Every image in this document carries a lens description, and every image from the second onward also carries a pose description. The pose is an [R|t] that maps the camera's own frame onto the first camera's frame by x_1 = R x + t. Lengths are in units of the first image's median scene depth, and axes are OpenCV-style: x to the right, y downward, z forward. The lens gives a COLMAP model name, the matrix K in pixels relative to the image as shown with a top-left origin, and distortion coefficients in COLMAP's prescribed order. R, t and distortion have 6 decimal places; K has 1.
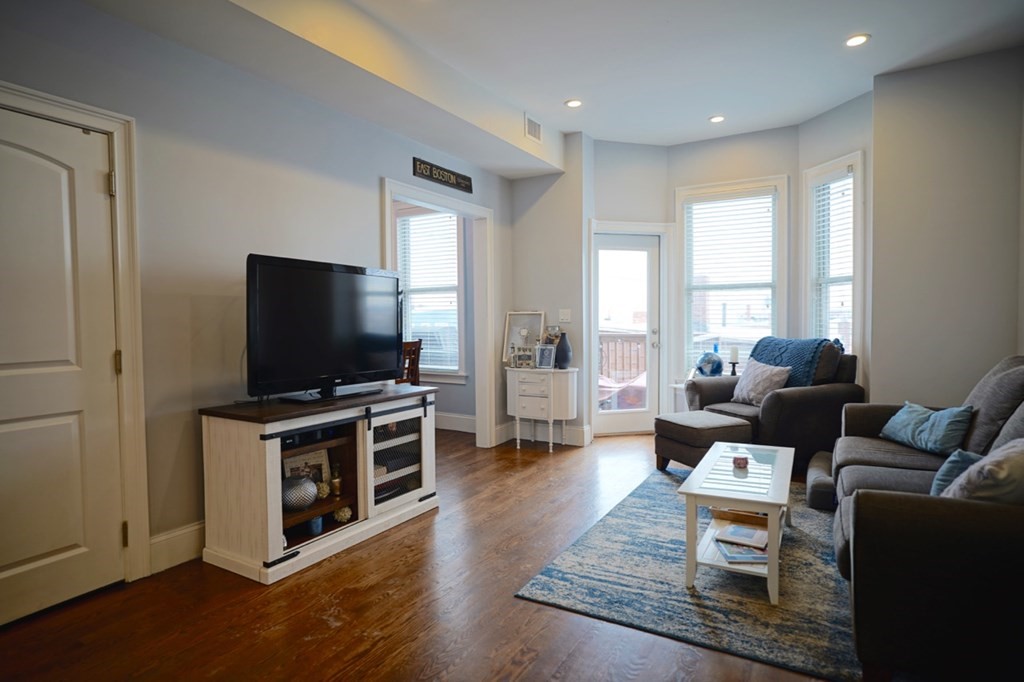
lens RADIAL K [[559.0, 0, 510.2], [0, 559.0, 340.4], [0, 0, 1]] dist [-0.055681, 0.039016]
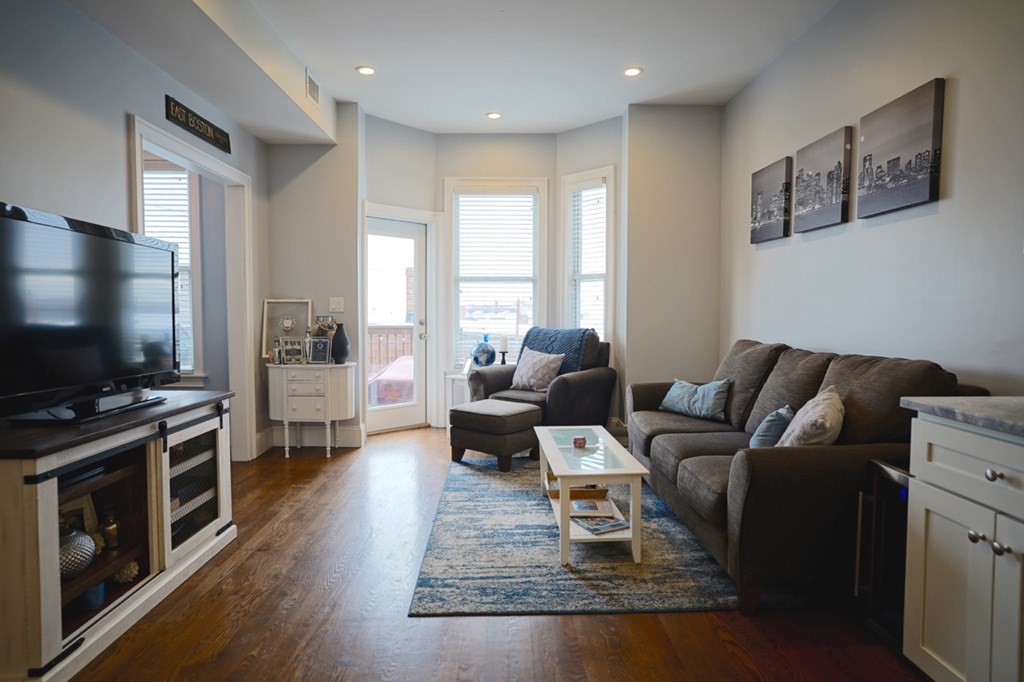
lens RADIAL K [[580.3, 0, 512.0], [0, 580.3, 341.0], [0, 0, 1]] dist [-0.056014, 0.043892]
pose [[0.851315, -0.015974, 0.524412, -0.228899], [0.009014, 0.999834, 0.015823, 0.003346], [-0.524578, -0.008744, 0.851318, 0.089081]]
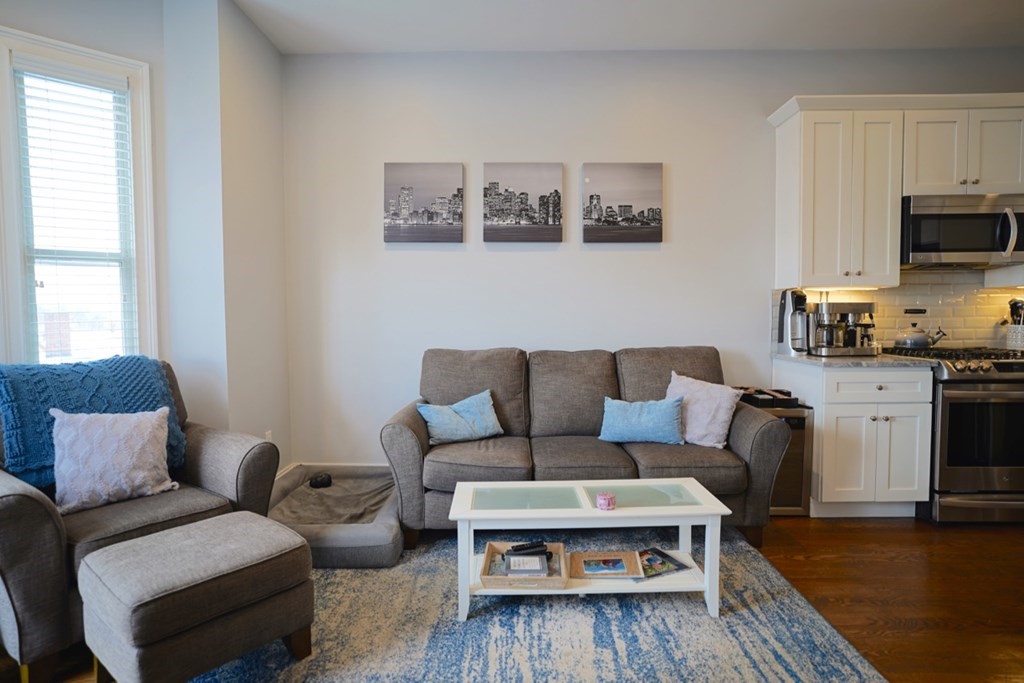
lens RADIAL K [[568.9, 0, 513.2], [0, 568.9, 339.9], [0, 0, 1]] dist [-0.052975, 0.040564]
pose [[-0.503293, -0.026840, 0.863699, -0.198858], [0.046164, 0.997255, 0.057891, -0.045651], [-0.862882, 0.069008, -0.500672, 1.206559]]
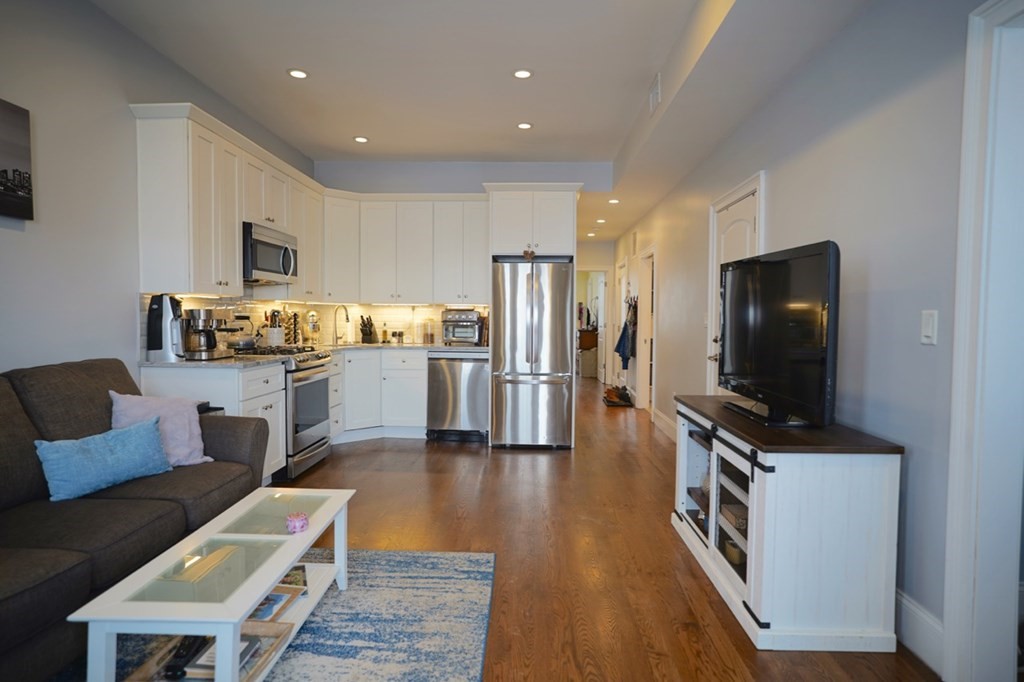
lens RADIAL K [[557.7, 0, 512.0], [0, 557.7, 341.0], [0, 0, 1]] dist [-0.054267, 0.038953]
pose [[-0.877151, 0.023227, -0.479652, 0.373066], [-0.018043, 0.996530, 0.081252, -0.062882], [0.479875, 0.079925, -0.873689, 1.406129]]
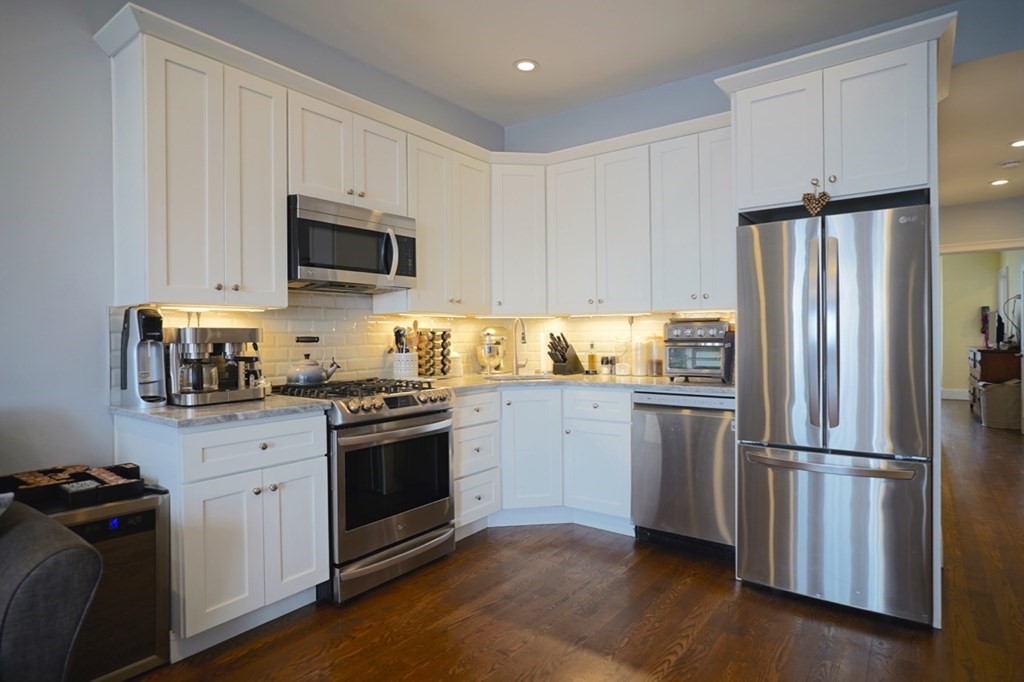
lens RADIAL K [[557.7, 0, 512.0], [0, 557.7, 341.0], [0, 0, 1]] dist [-0.054267, 0.038953]
pose [[-0.994761, 0.018939, 0.100460, -0.071582], [0.023798, 0.998593, 0.047396, -0.034651], [-0.099421, 0.049538, -0.993812, 0.851542]]
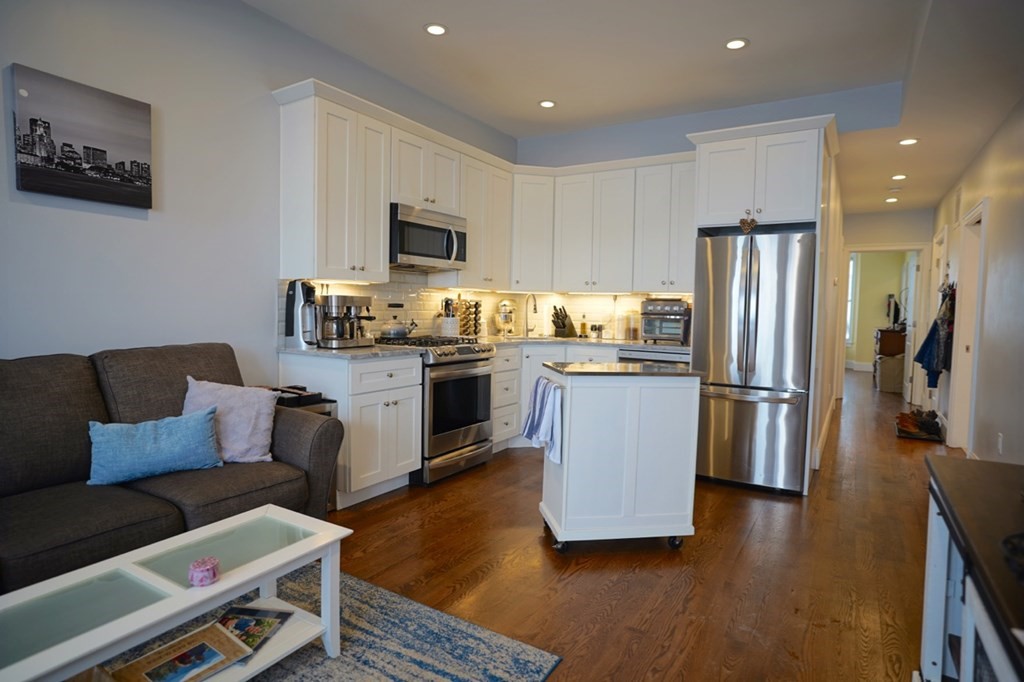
lens RADIAL K [[557.7, 0, 512.0], [0, 557.7, 341.0], [0, 0, 1]] dist [-0.054267, 0.038953]
pose [[-0.999773, -0.010222, 0.018712, 0.048571], [-0.008322, 0.995058, 0.098941, -0.047827], [-0.019631, 0.098763, -0.994917, 1.214137]]
